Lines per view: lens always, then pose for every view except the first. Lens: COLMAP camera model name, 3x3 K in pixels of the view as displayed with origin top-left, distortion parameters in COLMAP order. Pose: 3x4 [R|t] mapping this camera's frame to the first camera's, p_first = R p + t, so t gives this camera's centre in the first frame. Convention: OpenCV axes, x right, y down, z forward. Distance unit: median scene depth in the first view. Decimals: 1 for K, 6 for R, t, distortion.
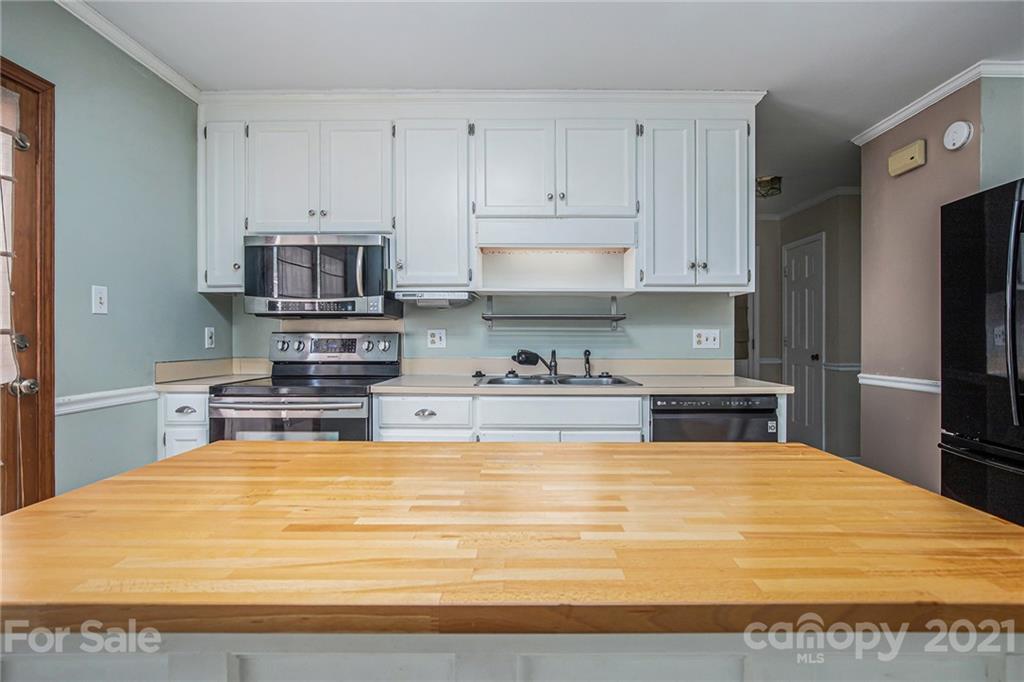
lens RADIAL K [[481.8, 0, 502.6], [0, 481.8, 340.8], [0, 0, 1]] dist [-0.000463, -0.000410]
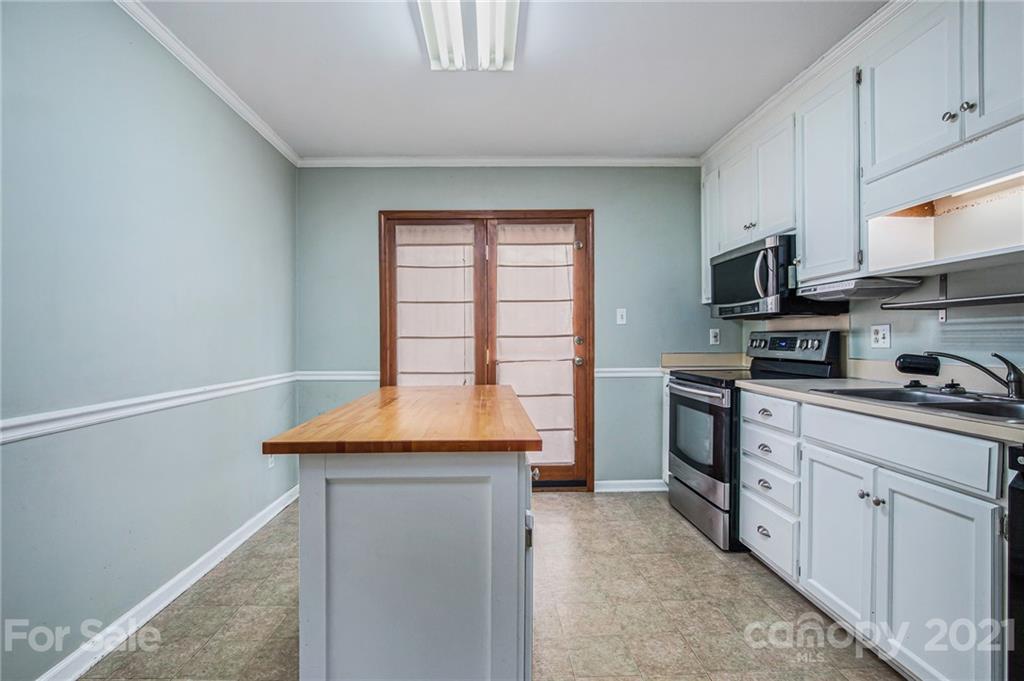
lens RADIAL K [[481.8, 0, 502.6], [0, 481.8, 340.3], [0, 0, 1]] dist [-0.000463, -0.000410]
pose [[0.048179, 0.002781, -0.998835, 0.712188], [0.004079, 0.999987, 0.002981, -0.003255], [0.998830, -0.004218, 0.048167, 0.367662]]
